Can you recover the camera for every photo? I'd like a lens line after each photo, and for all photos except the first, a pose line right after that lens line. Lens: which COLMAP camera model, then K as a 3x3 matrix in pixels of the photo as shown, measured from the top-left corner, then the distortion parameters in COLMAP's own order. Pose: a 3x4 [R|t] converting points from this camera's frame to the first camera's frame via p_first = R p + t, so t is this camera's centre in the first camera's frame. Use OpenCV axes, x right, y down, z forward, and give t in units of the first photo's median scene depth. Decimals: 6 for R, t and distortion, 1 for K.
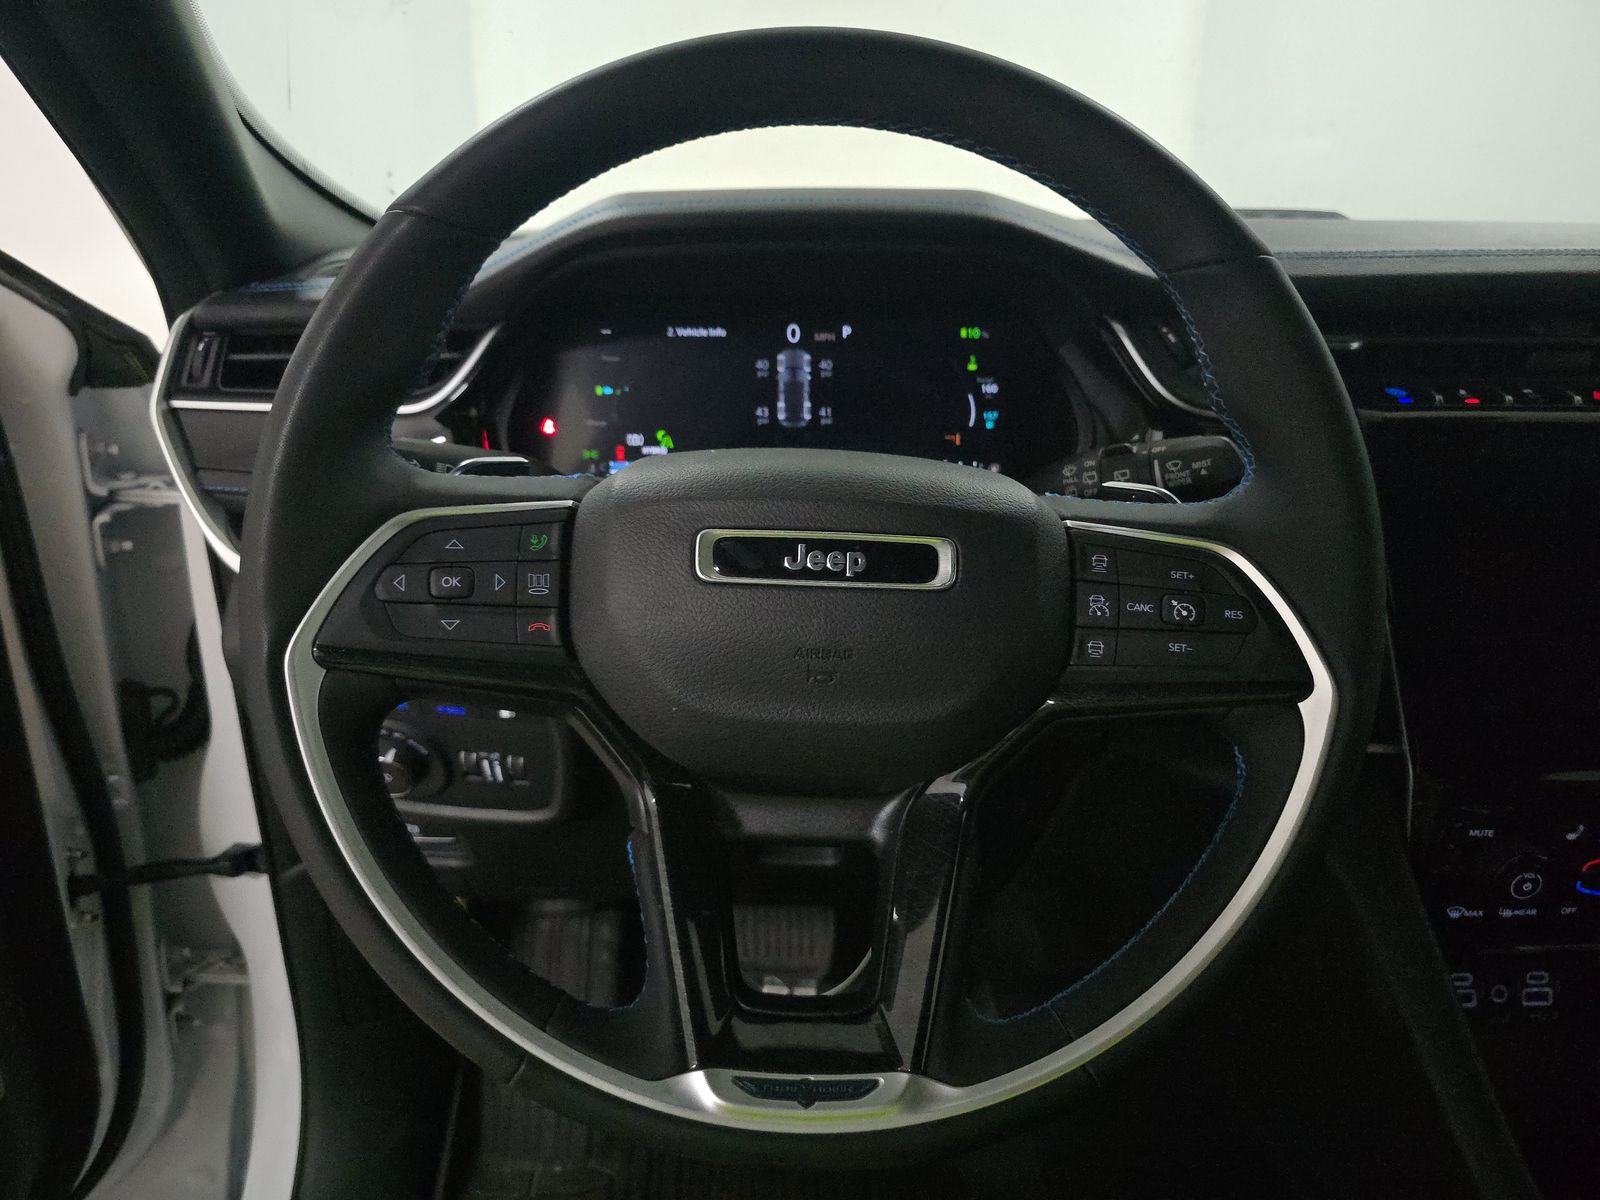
lens RADIAL K [[1047.6, 0, 801.1], [0, 1047.6, 627.8], [0, 0, 1]] dist [0.051944, -0.052175]
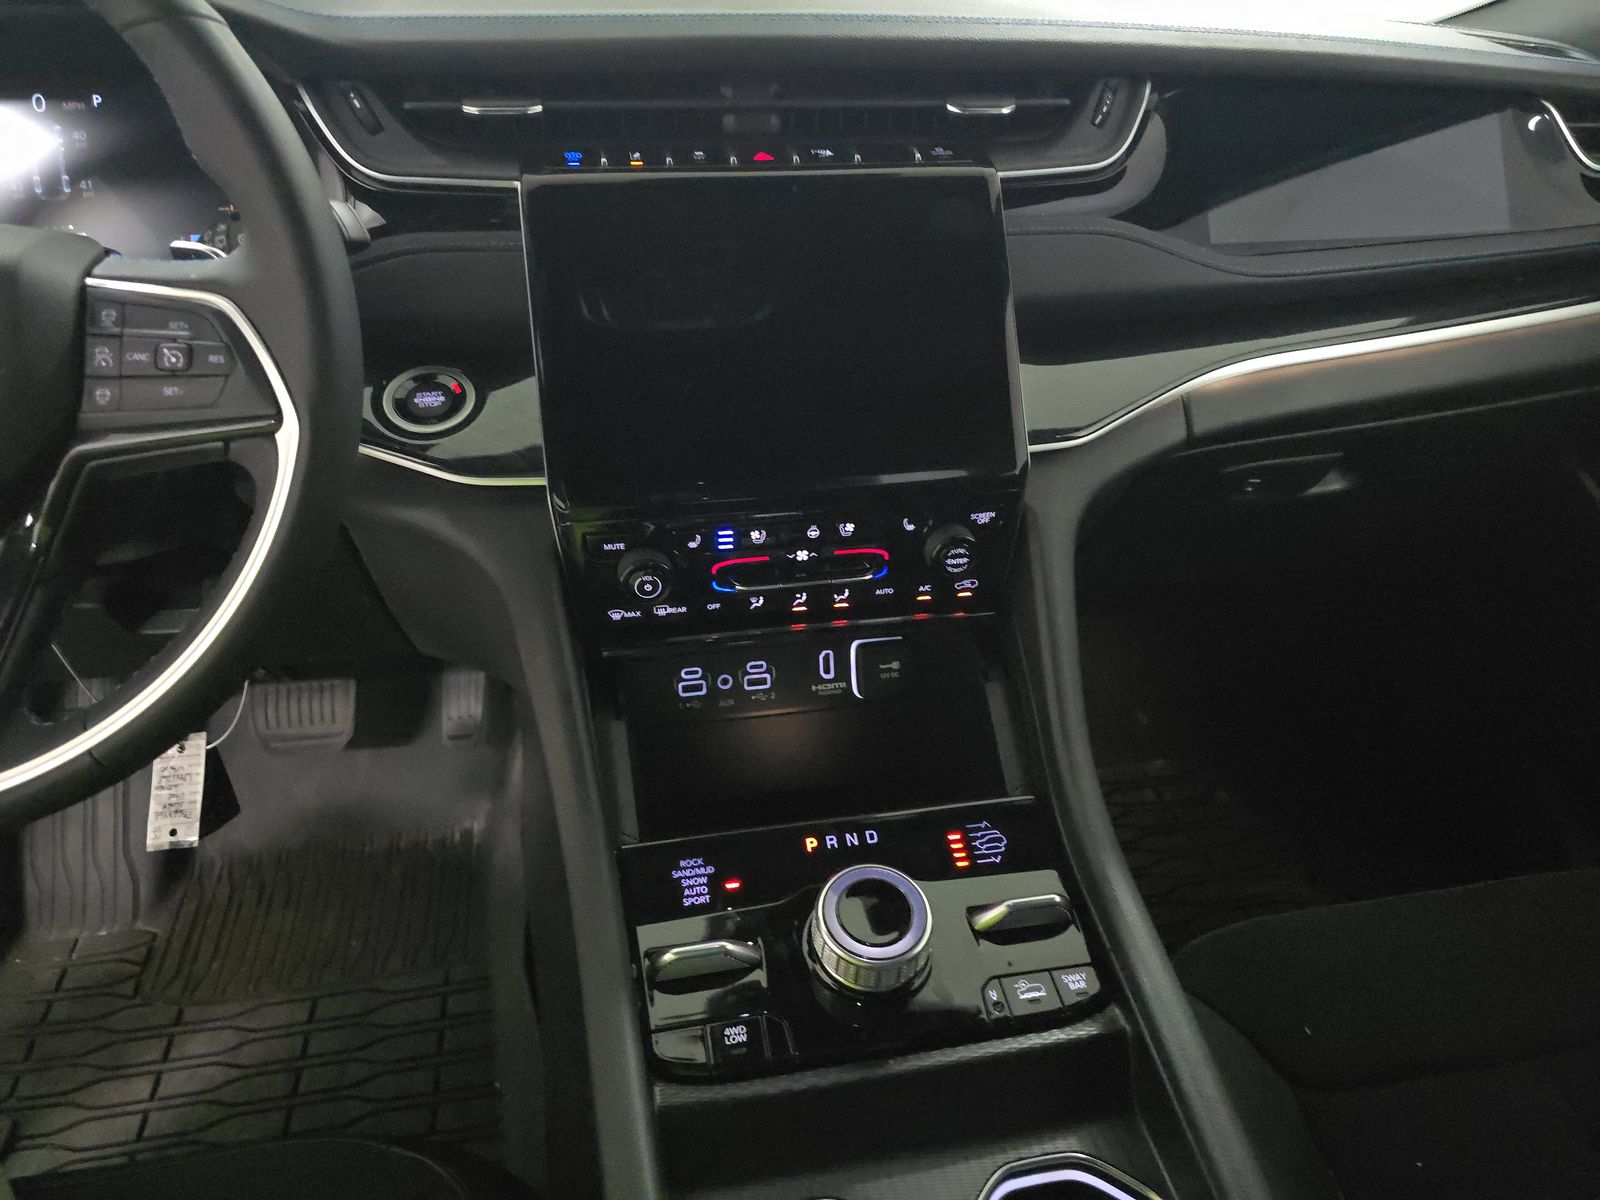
lens RADIAL K [[1034.0, 0, 800.0], [0, 1034.0, 600.0], [0, 0, 1]] dist [0.095736, -0.076972]
pose [[0.990886, -0.073016, 0.113196, 0.708088], [0.053999, 0.985182, 0.162790, 0.072722], [-0.123405, -0.155193, 0.980146, -0.185590]]
